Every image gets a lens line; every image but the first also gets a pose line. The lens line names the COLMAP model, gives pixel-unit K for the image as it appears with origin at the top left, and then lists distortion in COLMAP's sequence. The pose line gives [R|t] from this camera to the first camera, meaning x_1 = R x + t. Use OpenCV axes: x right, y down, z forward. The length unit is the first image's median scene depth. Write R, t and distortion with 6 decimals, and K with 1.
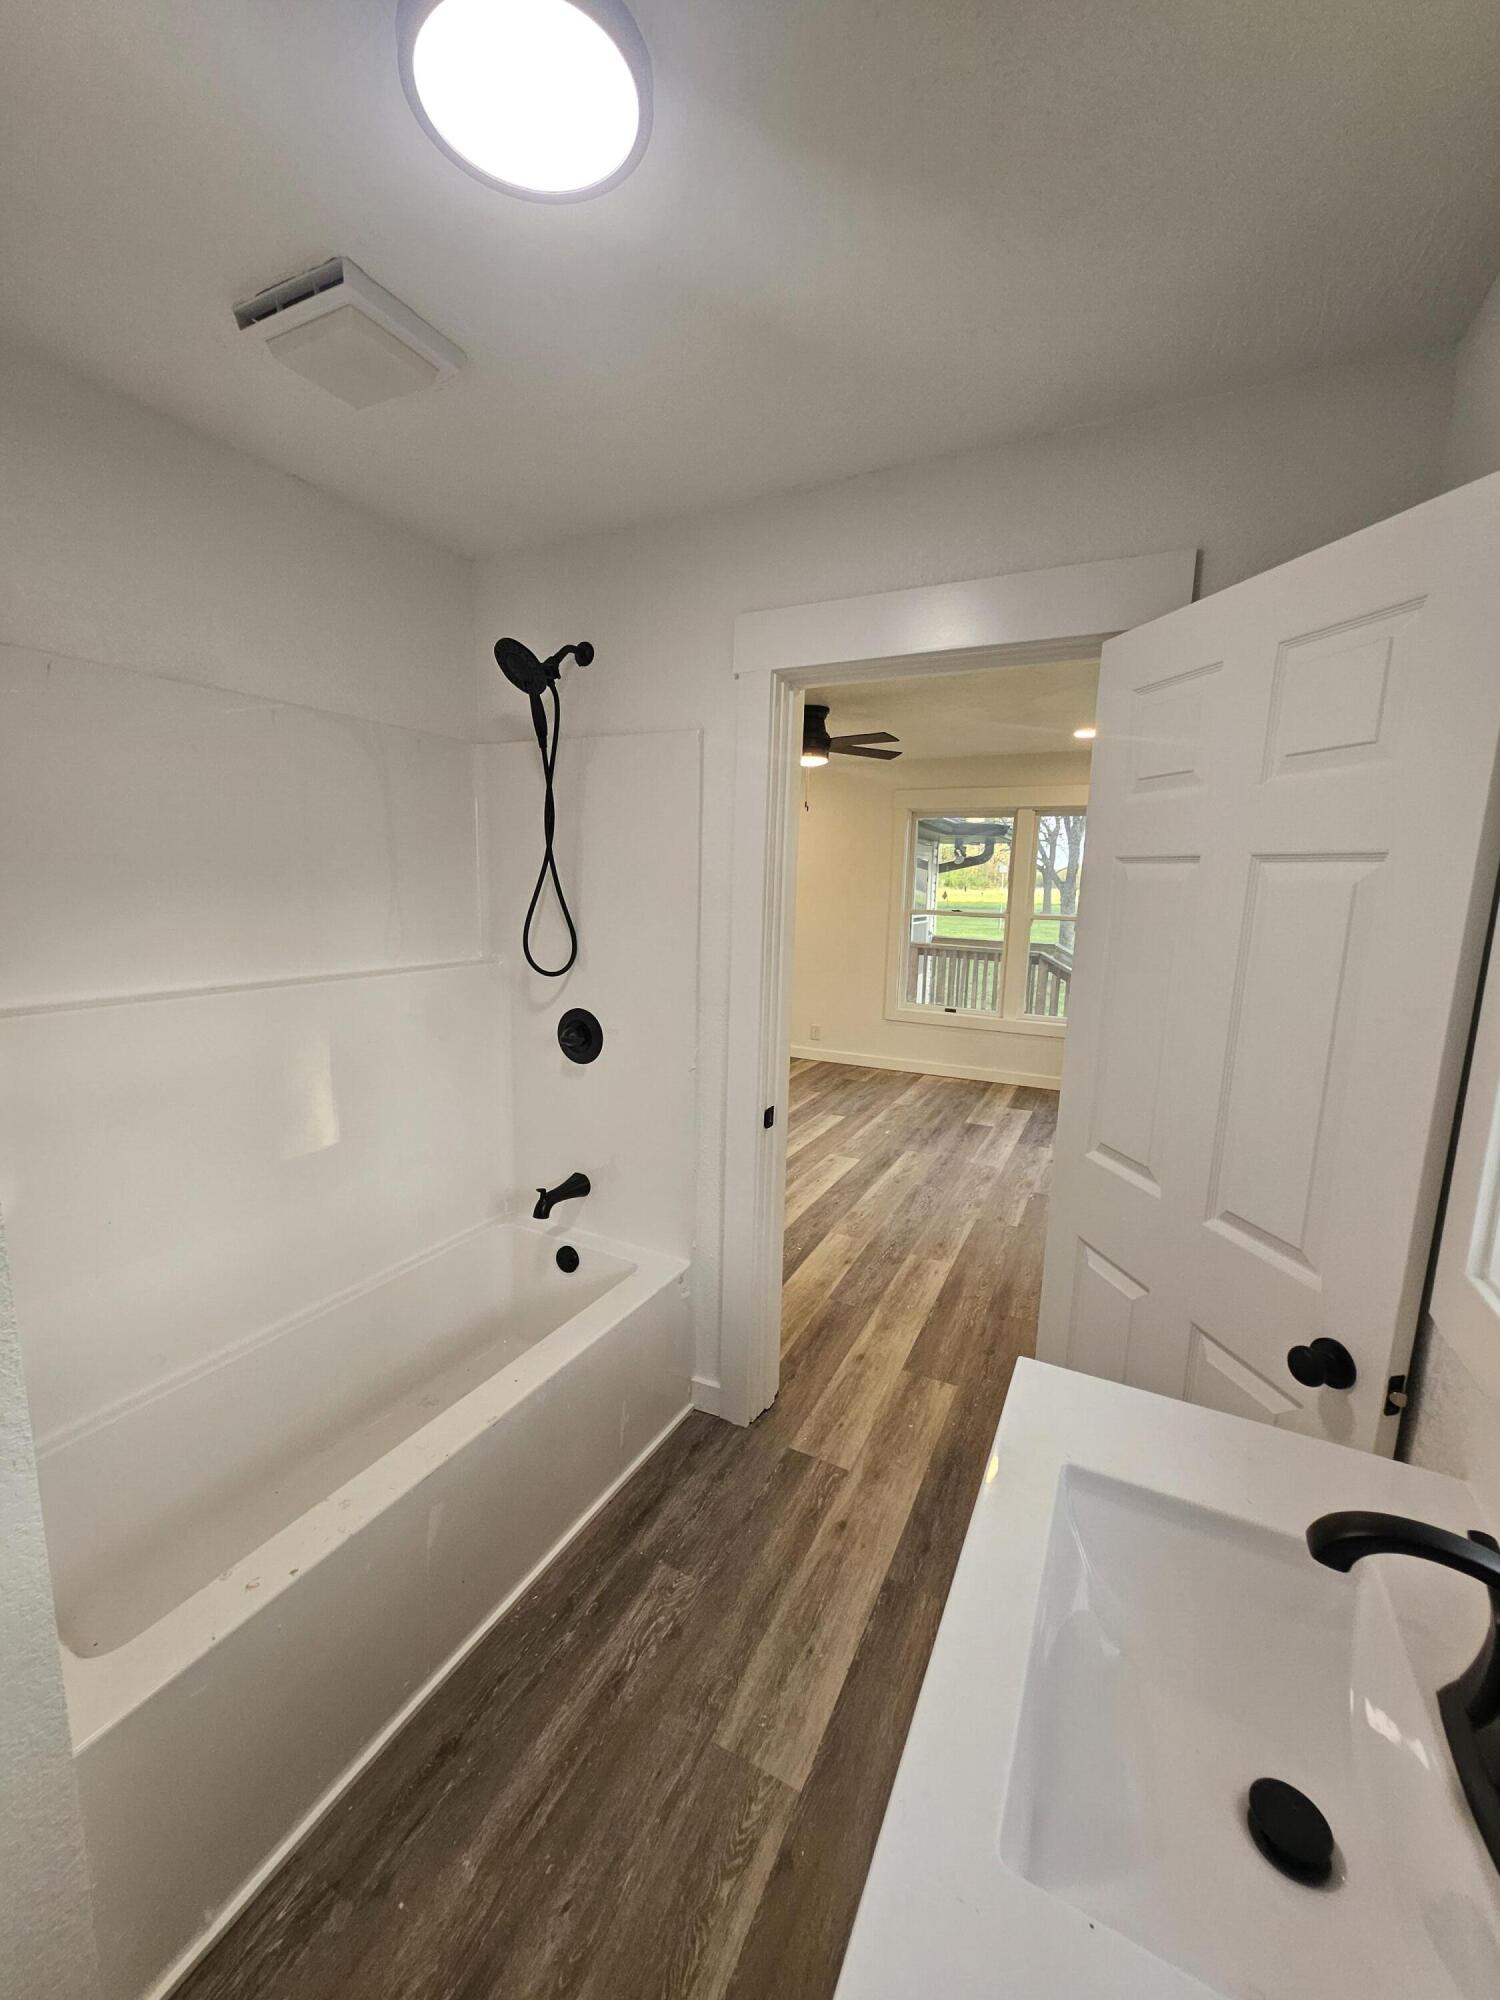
lens RADIAL K [[783.3, 0, 750.0], [0, 783.3, 1000.0], [0, 0, 1]] dist [0.000232, 0.002554]
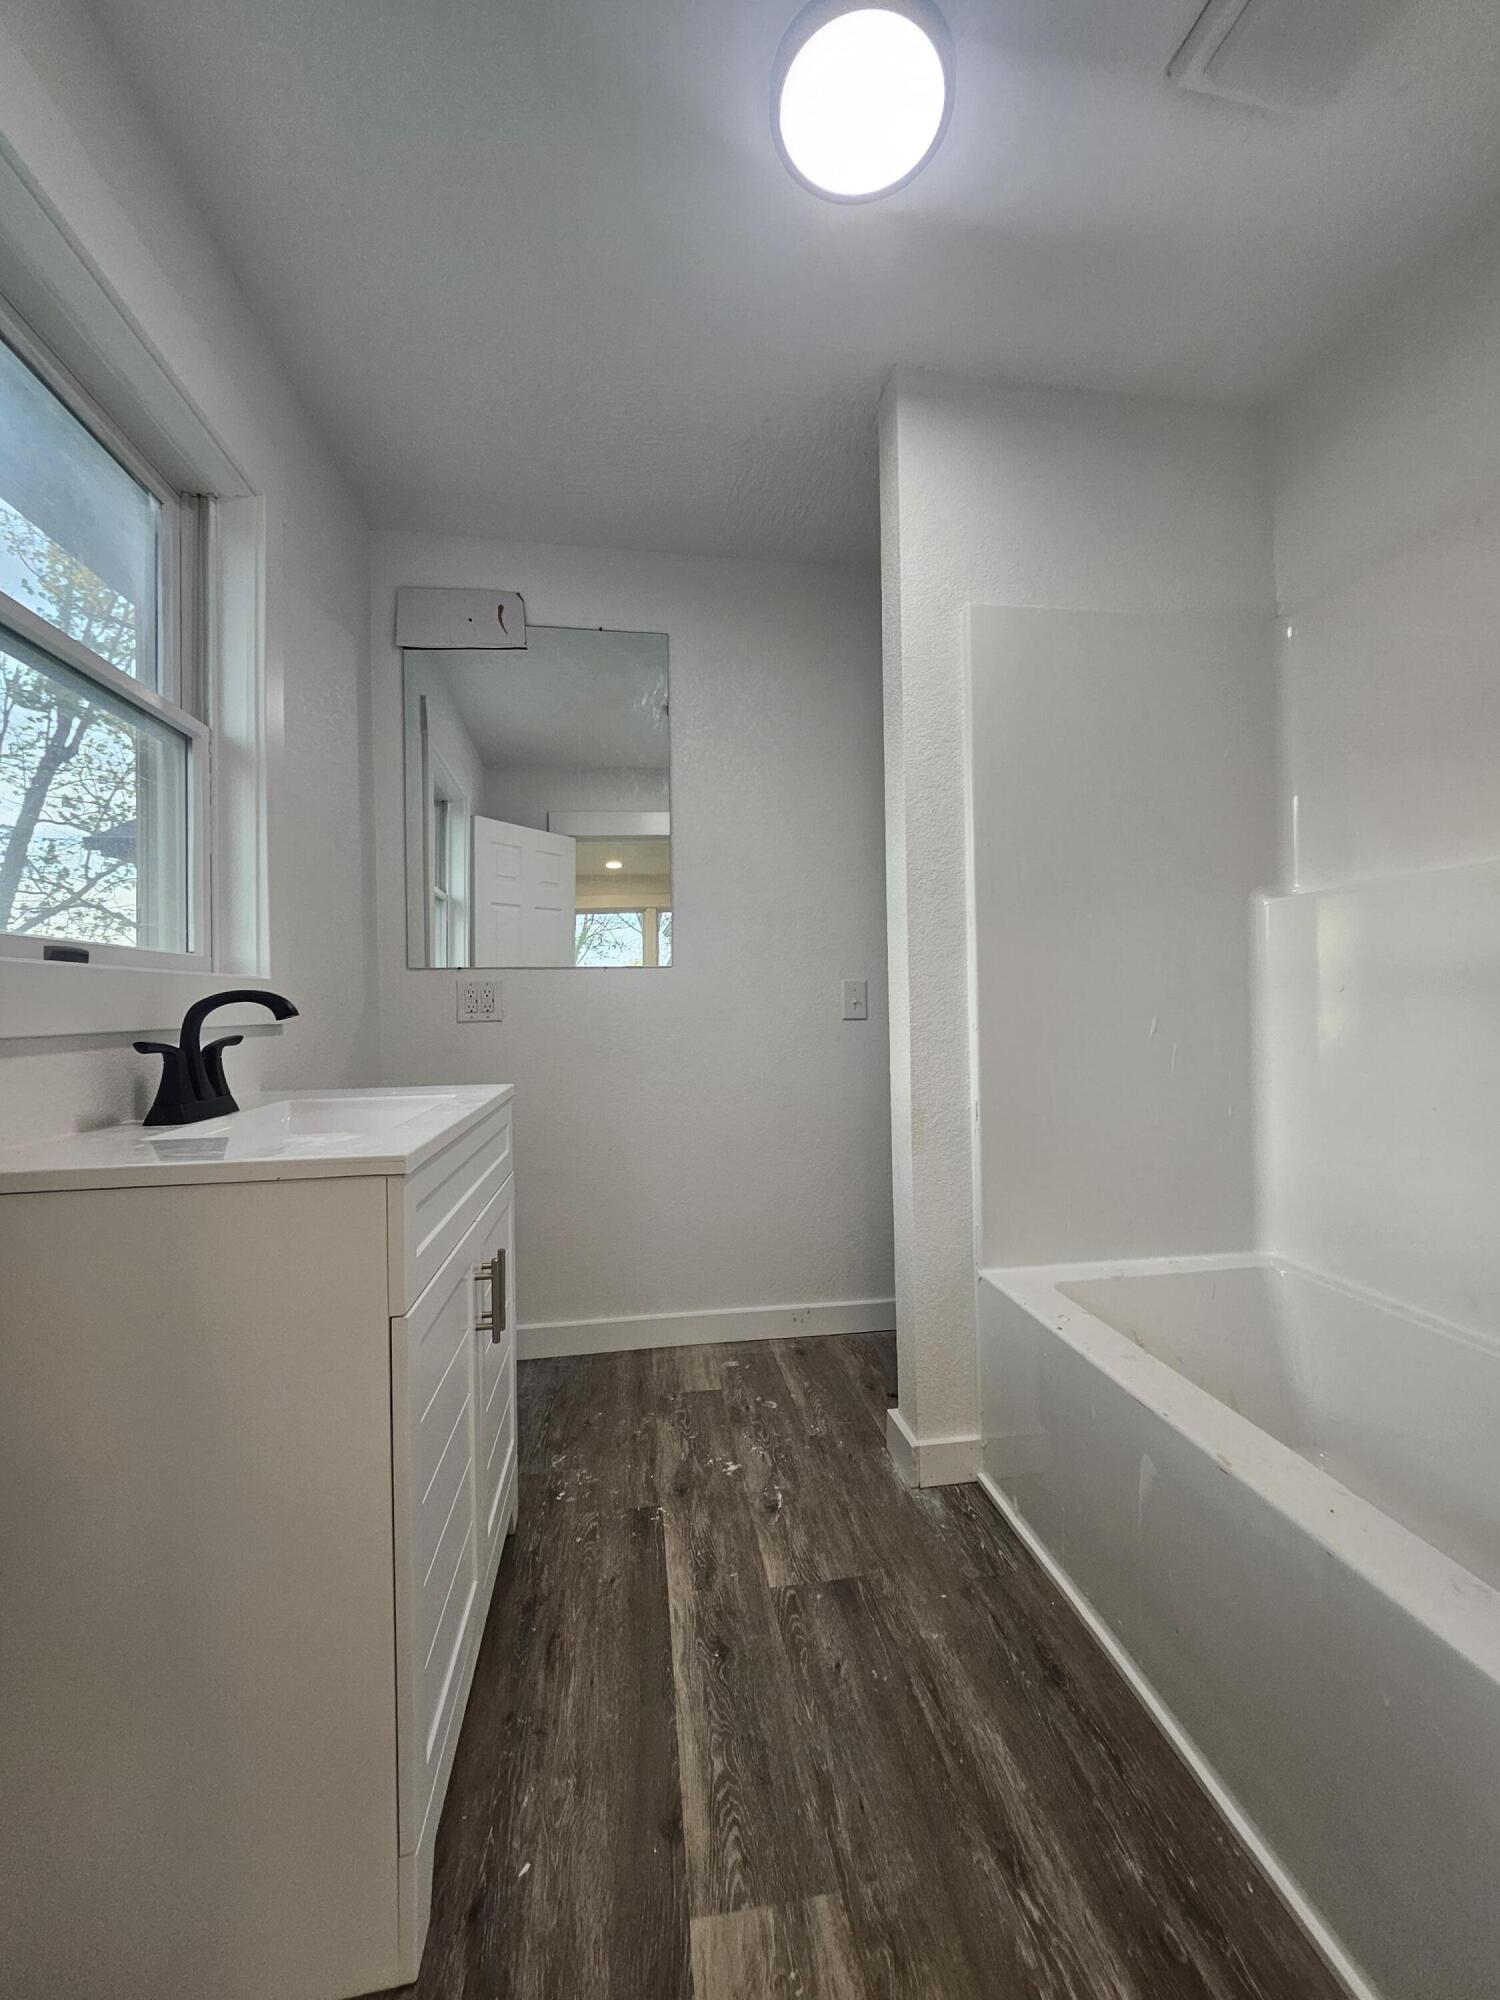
lens RADIAL K [[784.3, 0, 753.3], [0, 784.3, 999.2], [0, 0, 1]] dist [-0.003494, 0.005241]
pose [[-0.810246, -0.013347, -0.585937, 0.309027], [-0.088190, 0.991134, 0.099374, 0.116587], [0.579416, 0.132191, -0.804240, 1.067694]]
